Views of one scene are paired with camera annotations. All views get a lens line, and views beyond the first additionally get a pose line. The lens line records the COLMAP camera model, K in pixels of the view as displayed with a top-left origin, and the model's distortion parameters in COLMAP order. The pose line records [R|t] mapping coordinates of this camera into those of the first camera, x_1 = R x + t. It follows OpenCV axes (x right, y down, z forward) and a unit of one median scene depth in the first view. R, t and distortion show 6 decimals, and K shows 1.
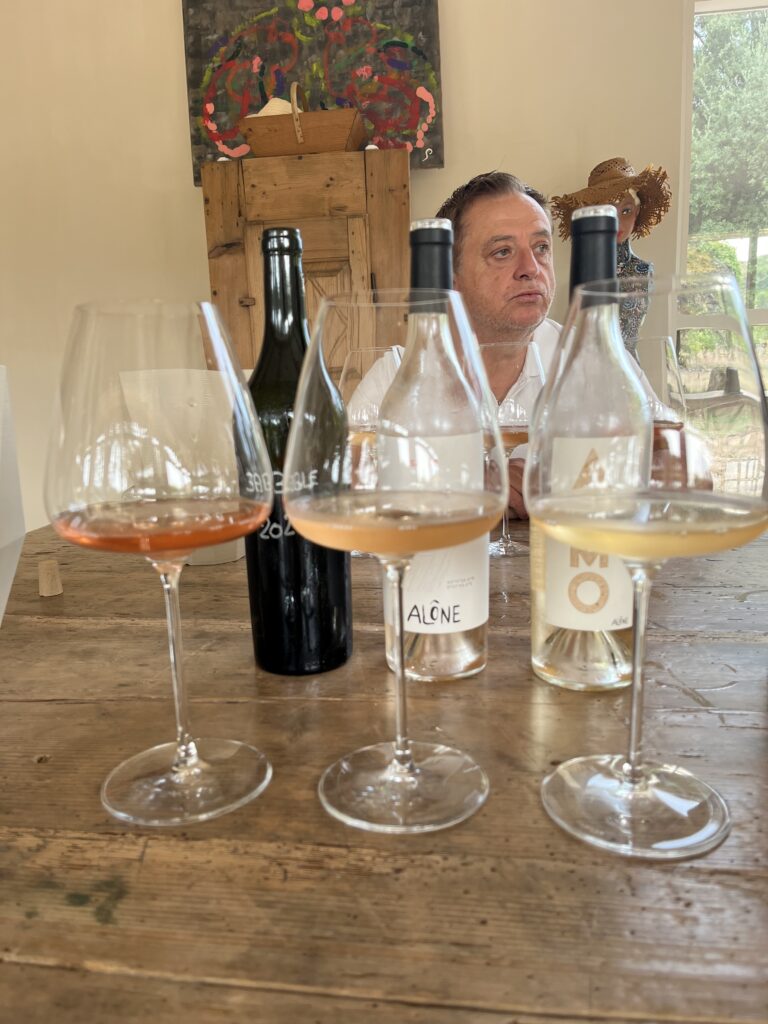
lens RADIAL K [[783.3, 0, 384.0], [0, 783.3, 512.0], [0, 0, 1]] dist [0.058626, -0.098514]
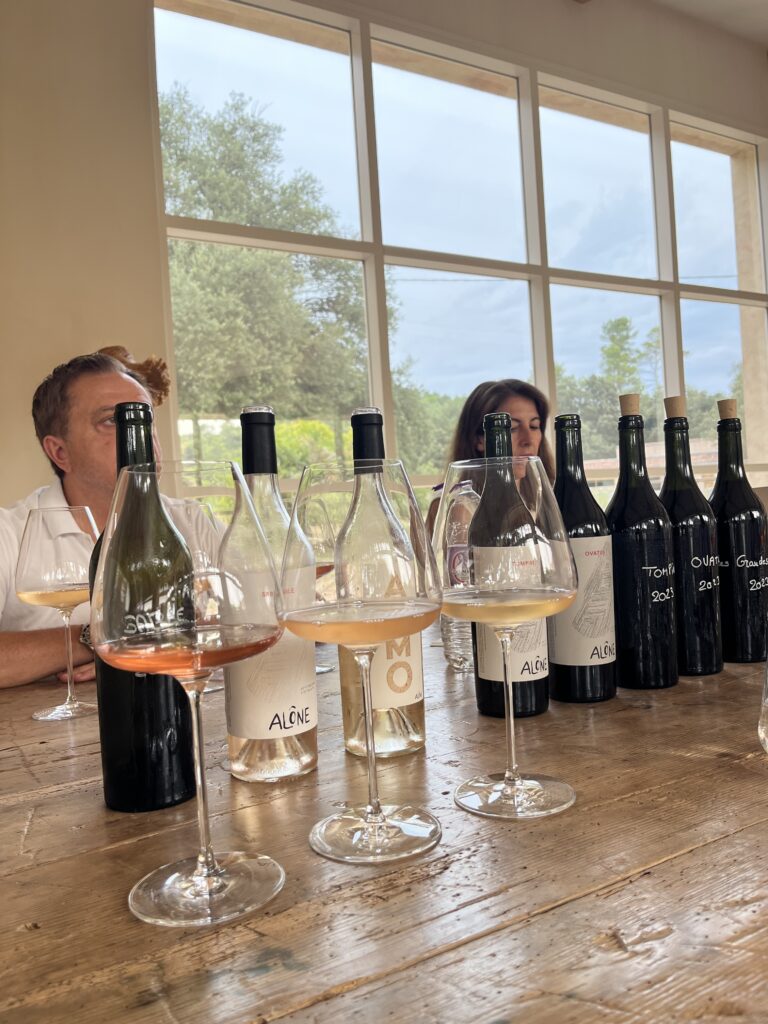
lens RADIAL K [[783.3, 0, 384.0], [0, 783.3, 512.0], [0, 0, 1]] dist [0.058626, -0.098514]
pose [[0.778008, -0.016238, 0.628045, -0.576401], [0.147951, 0.976286, -0.158037, 0.033177], [-0.610585, 0.215874, 0.761961, -0.068847]]
